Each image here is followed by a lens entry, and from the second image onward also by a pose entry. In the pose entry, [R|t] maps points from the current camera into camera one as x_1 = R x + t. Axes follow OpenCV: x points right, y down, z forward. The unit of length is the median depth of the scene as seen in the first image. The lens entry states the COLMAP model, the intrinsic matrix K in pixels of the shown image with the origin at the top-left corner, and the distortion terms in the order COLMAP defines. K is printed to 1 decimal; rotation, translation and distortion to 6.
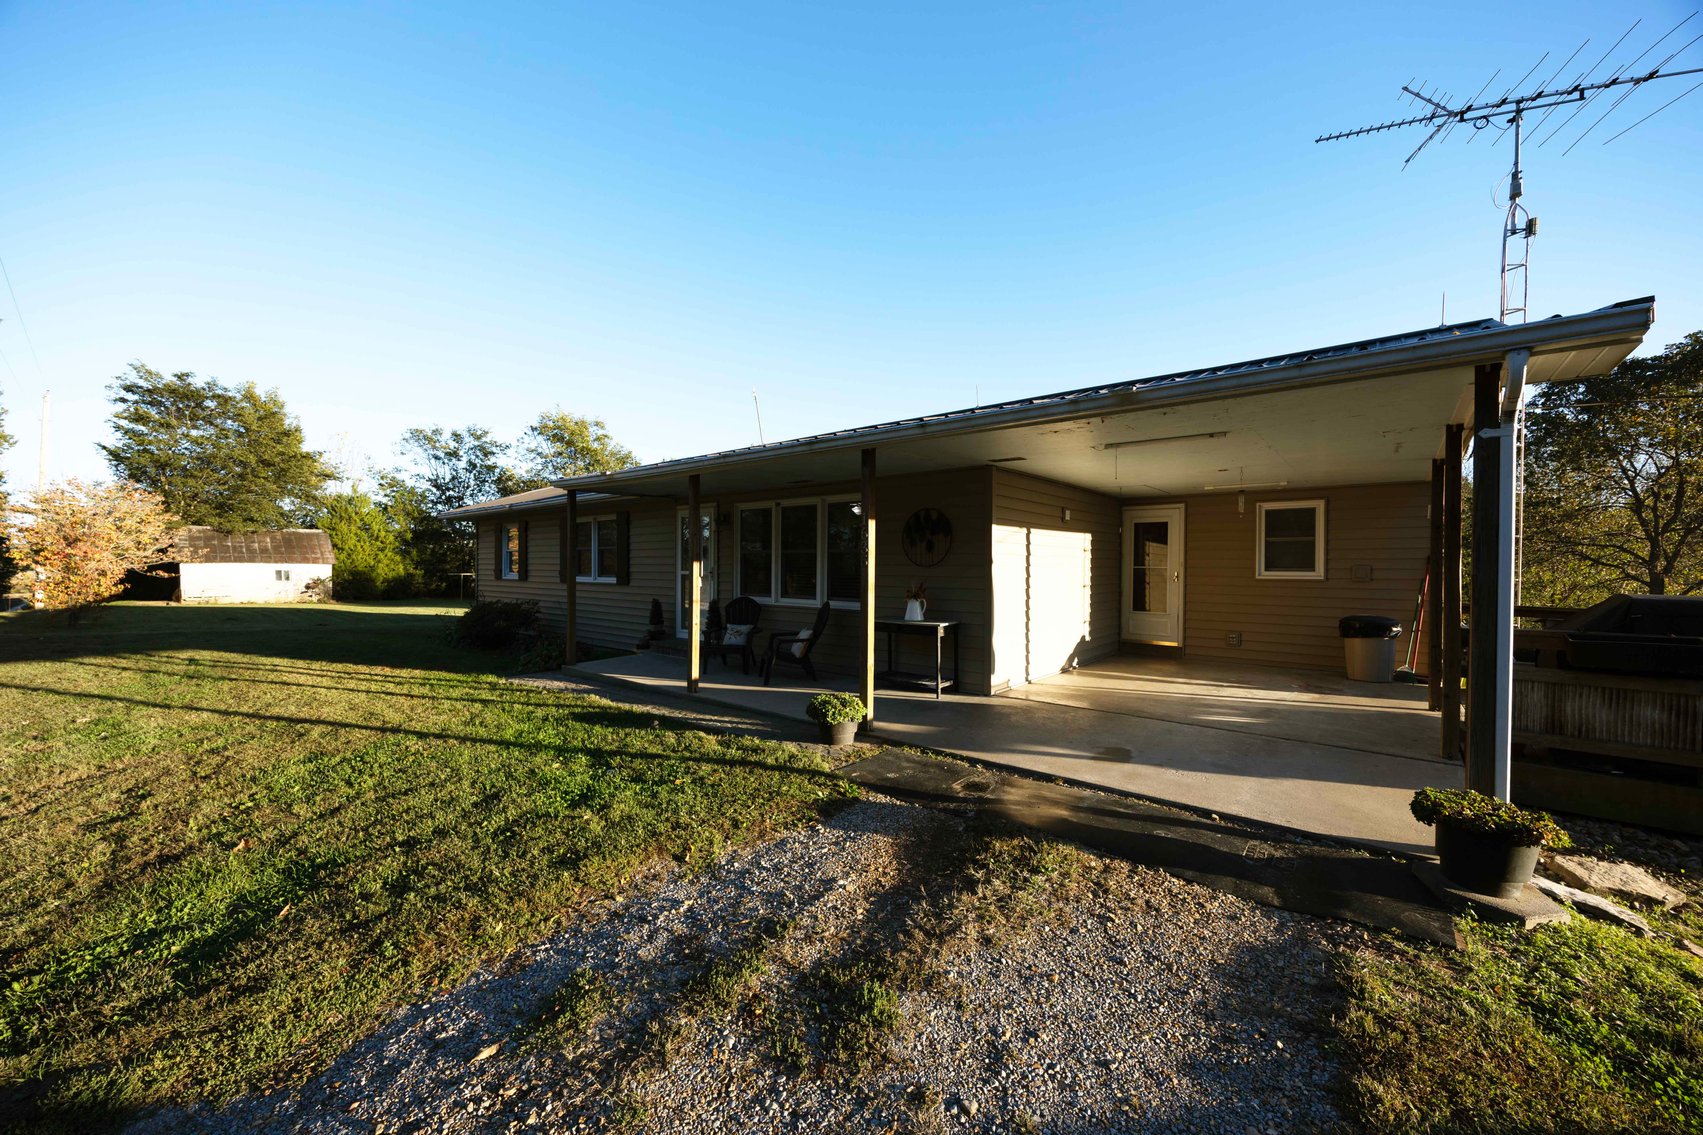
lens RADIAL K [[639.8, 0, 853.0], [0, 639.8, 570.2], [0, 0, 1]] dist [-0.003289, -0.000216]
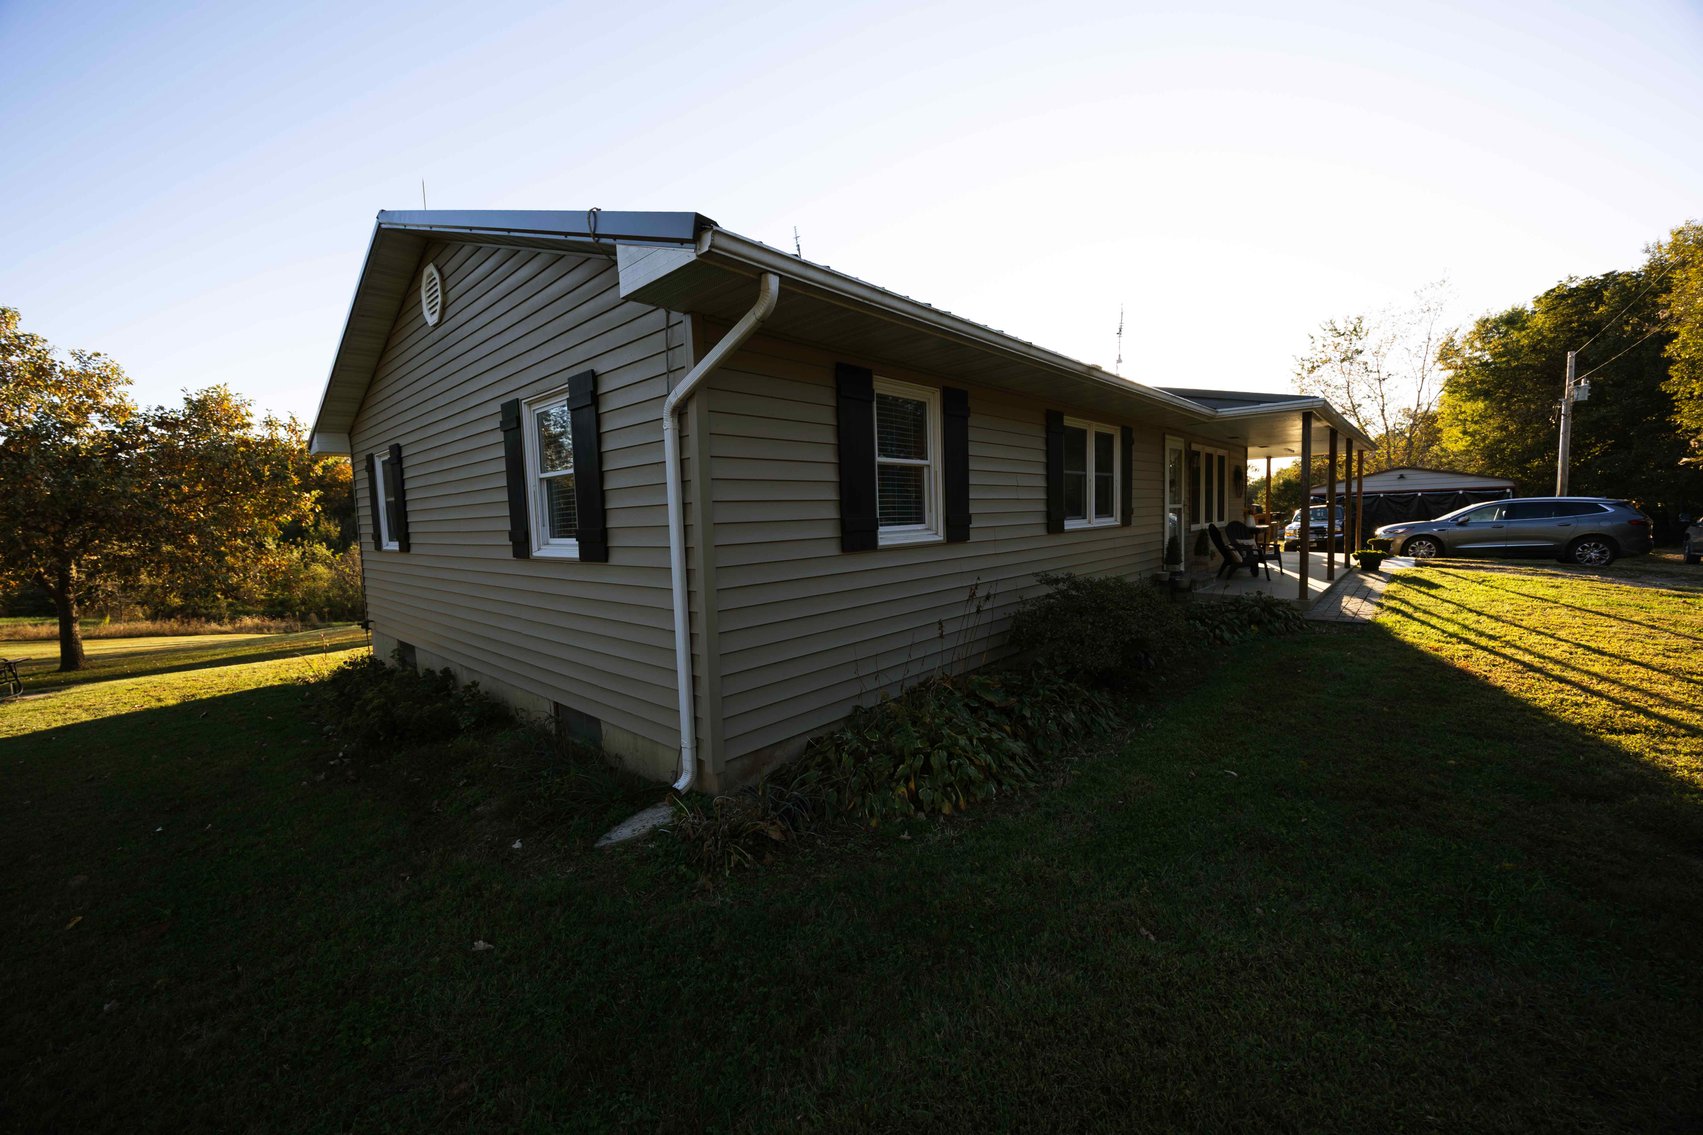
lens RADIAL K [[639.8, 0, 853.0], [0, 639.8, 570.2], [0, 0, 1]] dist [-0.003289, -0.000216]
pose [[0.045395, -0.088677, 0.995025, -0.349766], [0.047008, 0.995138, 0.086543, -0.001553], [-0.997862, 0.042845, 0.049343, 0.400360]]
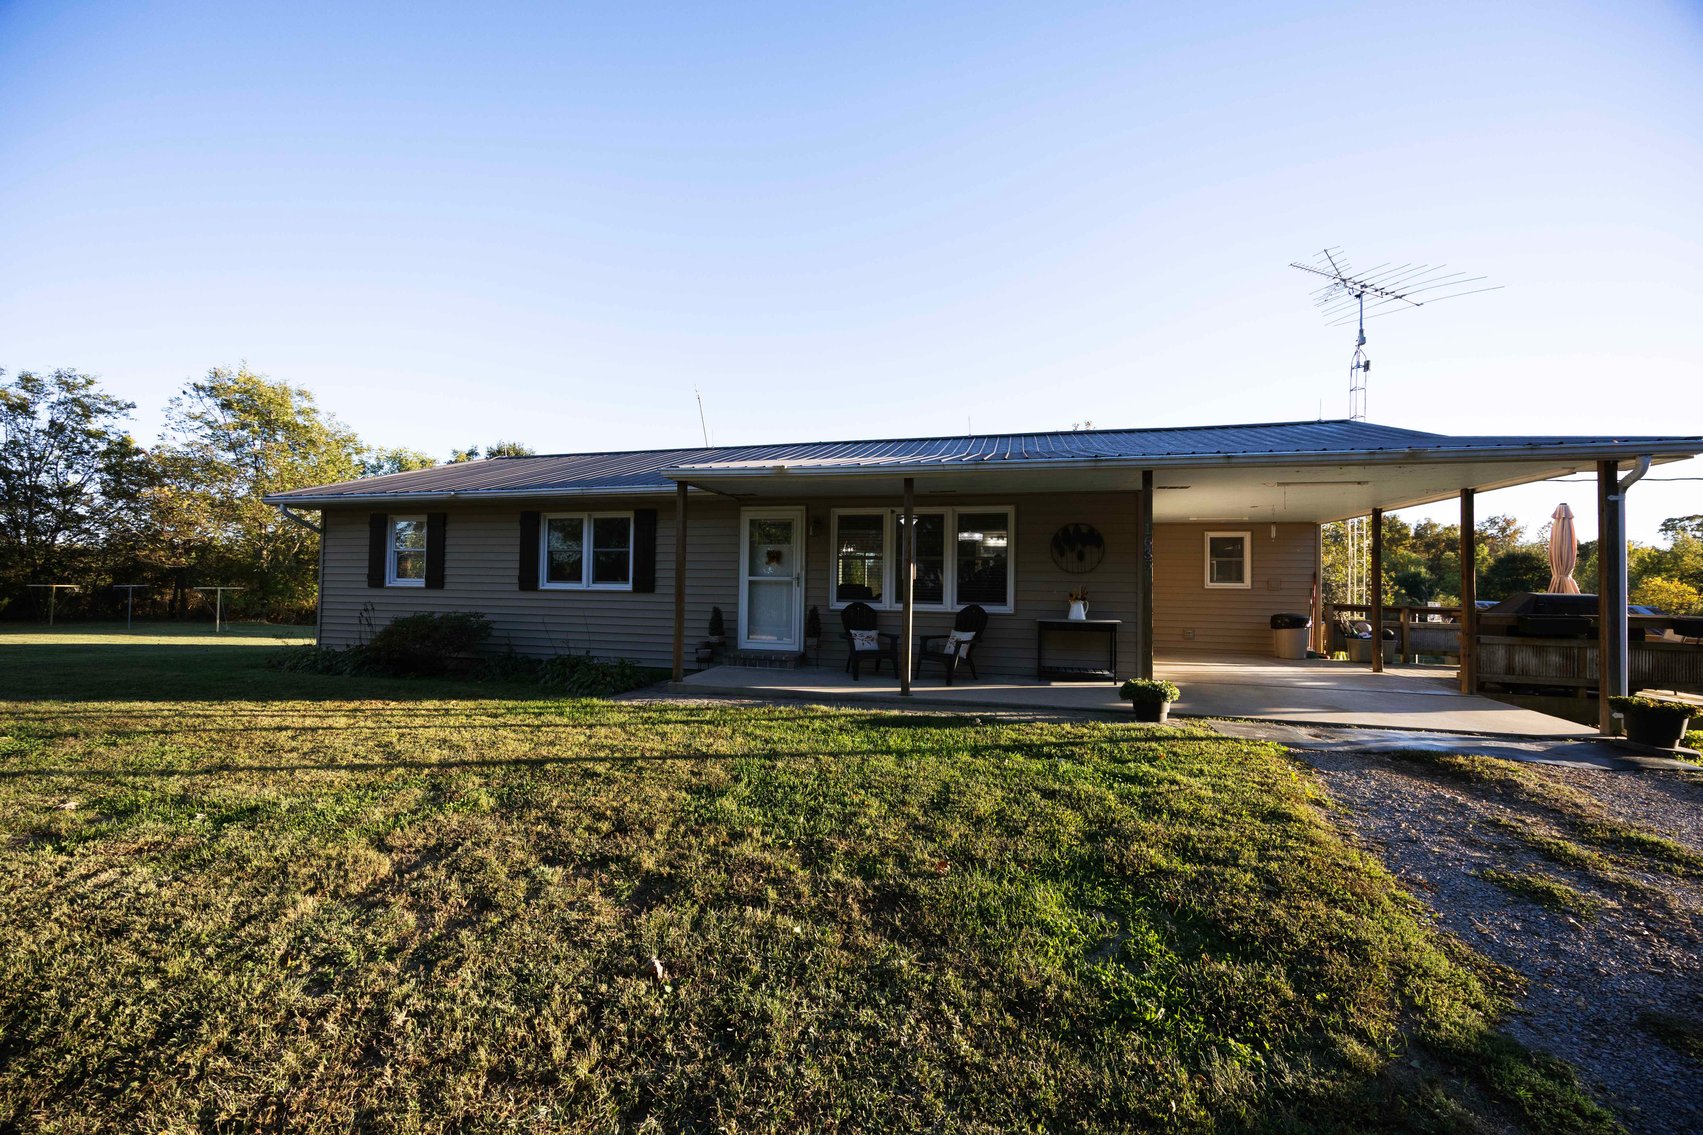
lens RADIAL K [[639.8, 0, 853.0], [0, 639.8, 570.2], [0, 0, 1]] dist [-0.003289, -0.000216]
pose [[0.901369, 0.020221, 0.432579, -0.153308], [-0.007021, 0.999460, -0.032090, 0.005823], [-0.432995, 0.025888, 0.901025, 0.027871]]
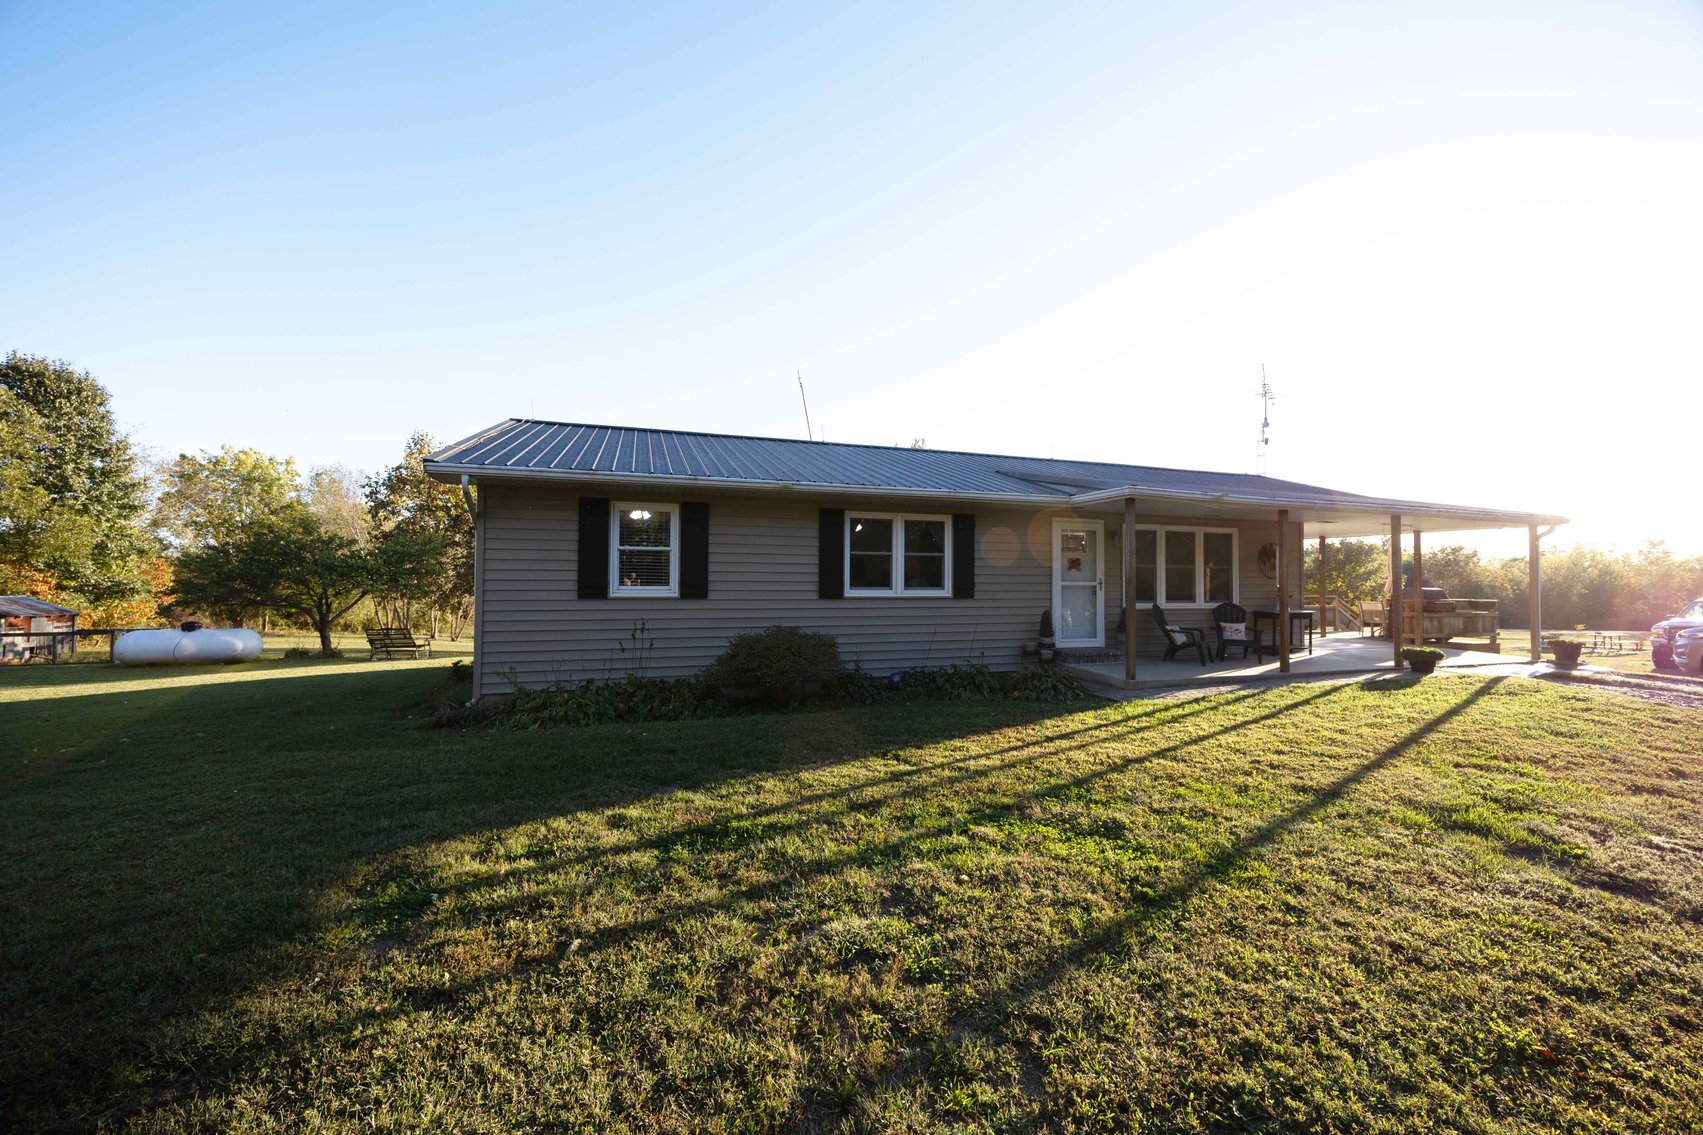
lens RADIAL K [[639.8, 0, 853.0], [0, 639.8, 570.2], [0, 0, 1]] dist [-0.003289, -0.000216]
pose [[0.529333, 0.017336, 0.848237, -0.368014], [0.005493, 0.999700, -0.023859, 0.001623], [-0.848396, 0.017289, 0.529079, 0.208891]]
